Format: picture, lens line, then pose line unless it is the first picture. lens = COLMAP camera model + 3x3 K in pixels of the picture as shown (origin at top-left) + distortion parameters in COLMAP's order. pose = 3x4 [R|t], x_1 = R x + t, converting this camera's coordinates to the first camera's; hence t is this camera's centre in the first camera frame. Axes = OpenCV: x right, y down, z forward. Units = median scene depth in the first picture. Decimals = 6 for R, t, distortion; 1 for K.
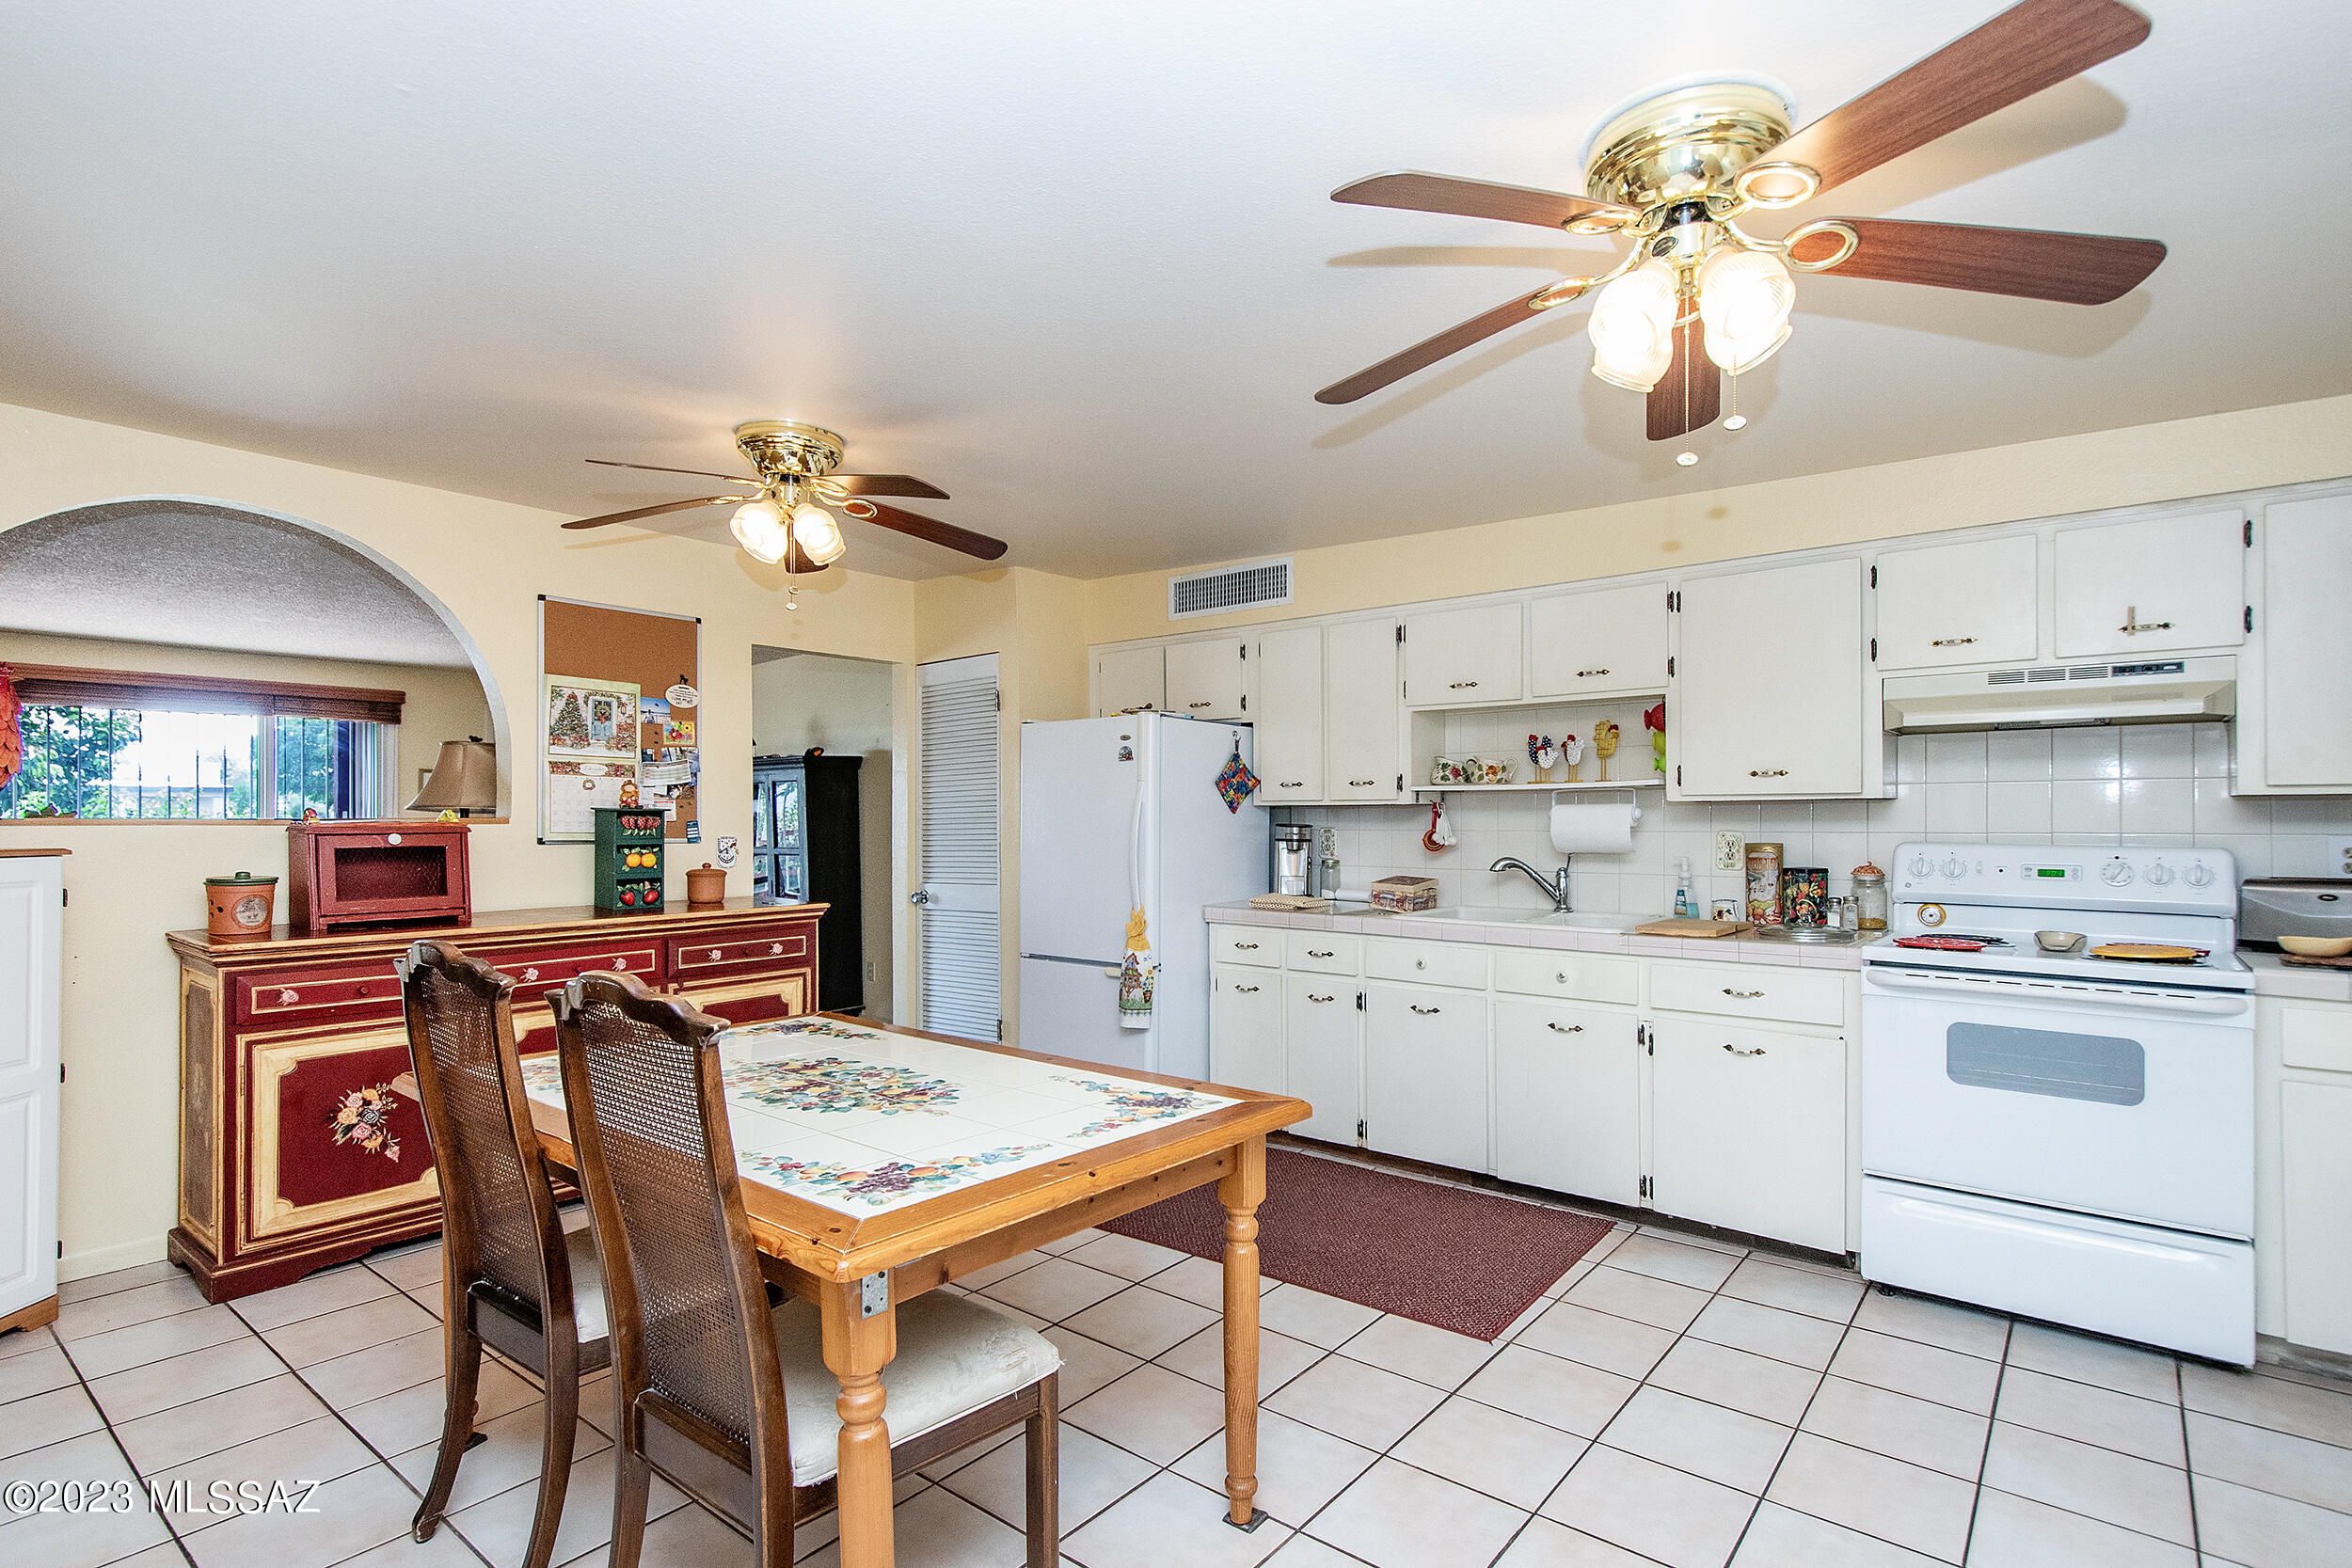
lens RADIAL K [[1130.1, 0, 1173.2], [0, 1130.1, 805.8], [0, 0, 1]] dist [0.016576, -0.006368]
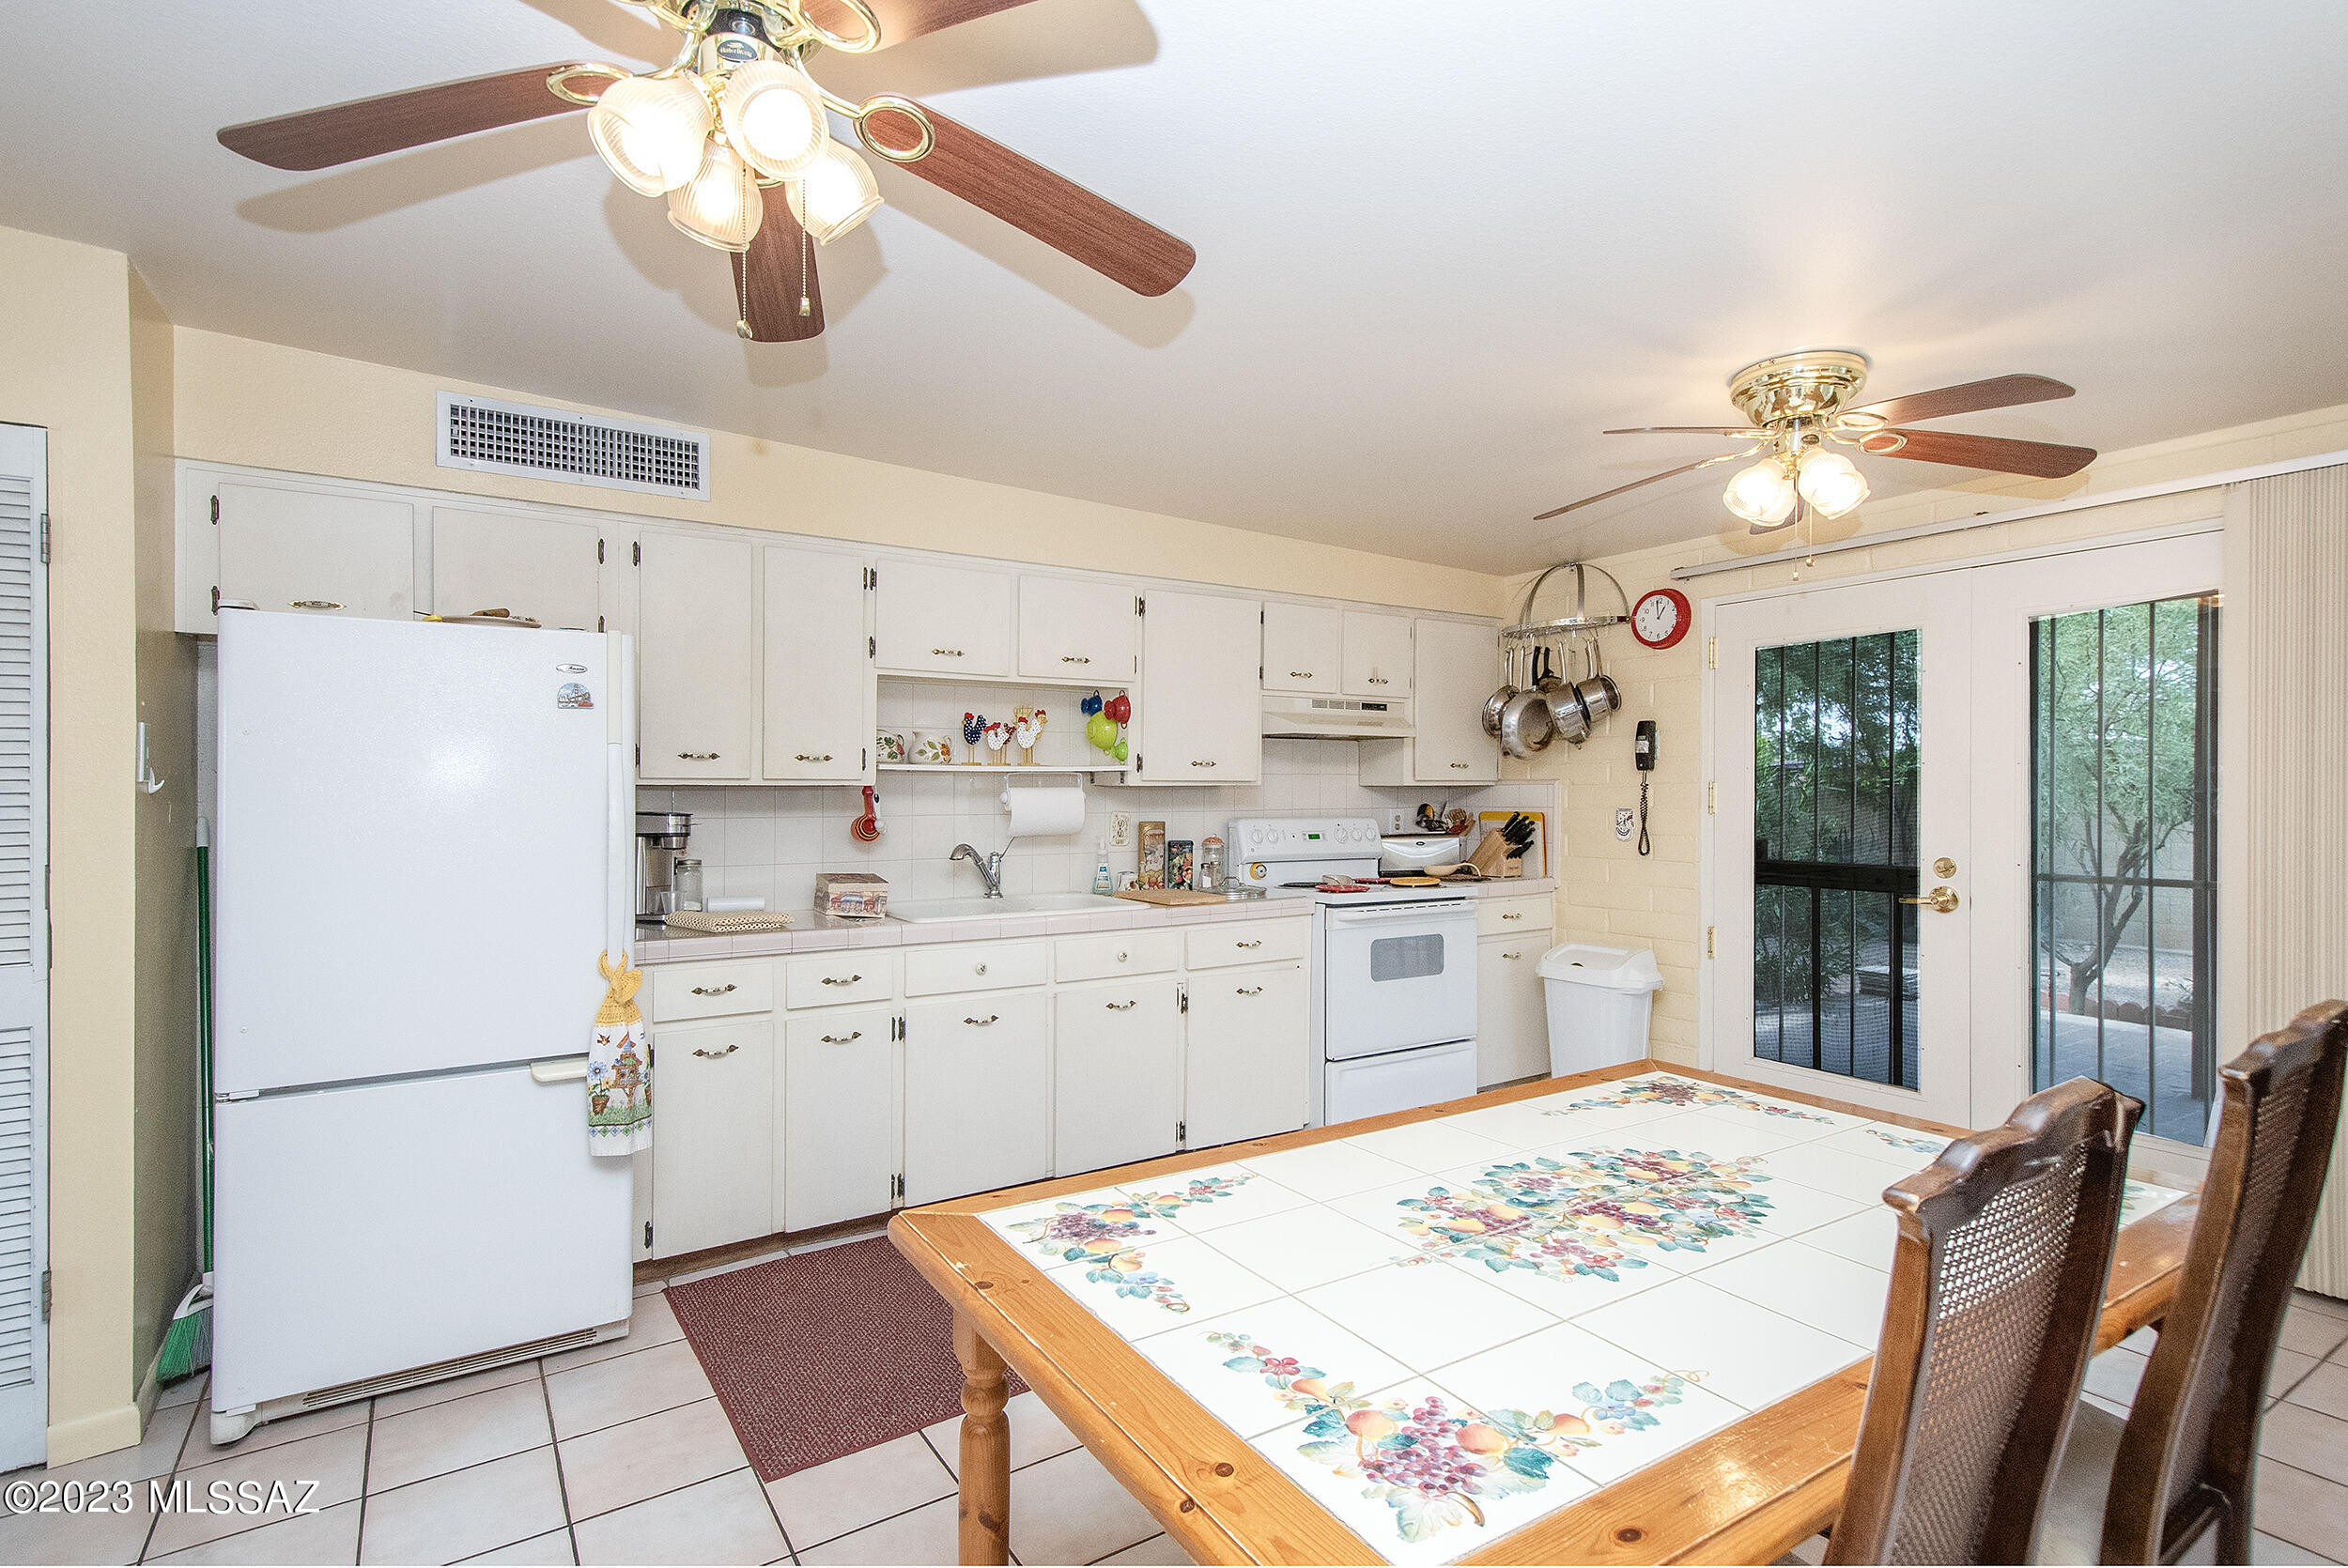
lens RADIAL K [[1158.6, 0, 1176.6], [0, 1158.6, 792.5], [0, 0, 1]] dist [0.013584, 0.000078]
pose [[0.298306, -0.000033, 0.954470, -0.632909], [-0.009726, 0.999948, 0.003074, -0.001457], [-0.954421, -0.010200, 0.298290, 0.624397]]
